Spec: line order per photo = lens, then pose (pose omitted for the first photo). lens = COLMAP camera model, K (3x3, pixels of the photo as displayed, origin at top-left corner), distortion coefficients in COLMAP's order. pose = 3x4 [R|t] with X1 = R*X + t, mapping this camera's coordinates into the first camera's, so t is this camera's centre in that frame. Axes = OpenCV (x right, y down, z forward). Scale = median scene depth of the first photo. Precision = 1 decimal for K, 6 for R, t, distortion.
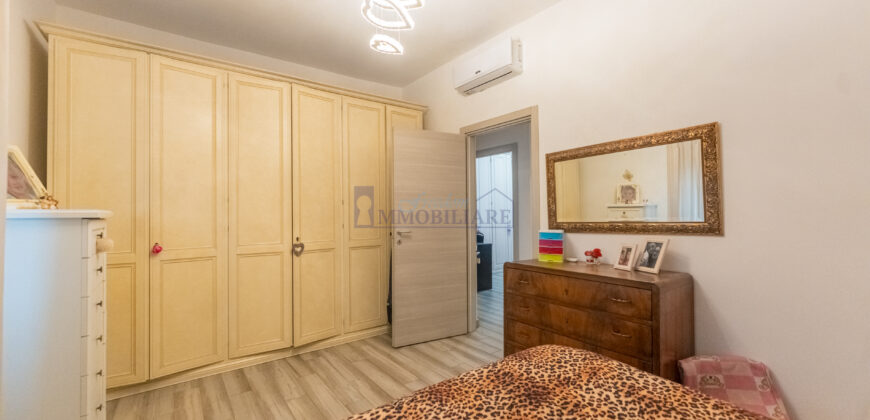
lens RADIAL K [[346.7, 0, 440.7], [0, 346.7, 208.3], [0, 0, 1]] dist [-0.001751, 0.000355]
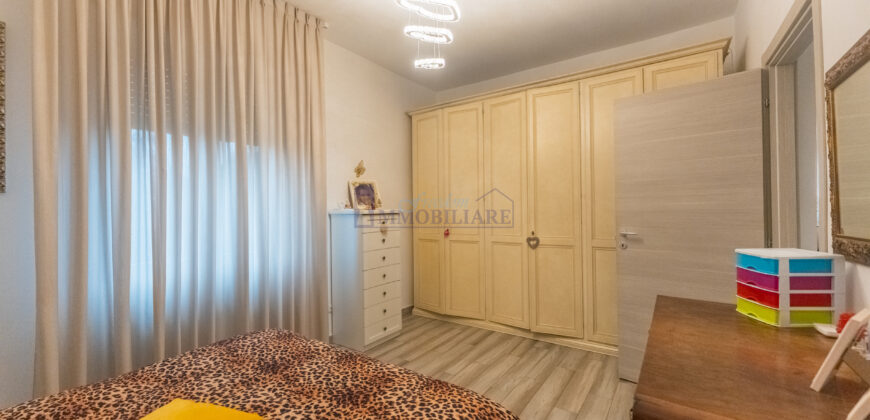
lens RADIAL K [[346.7, 0, 441.8], [0, 346.7, 212.3], [0, 0, 1]] dist [-0.001751, 0.000355]
pose [[0.305333, 0.007177, -0.952219, 0.555925], [0.022139, 0.999648, 0.014633, 0.001593], [0.951988, -0.025549, 0.305067, 0.422369]]
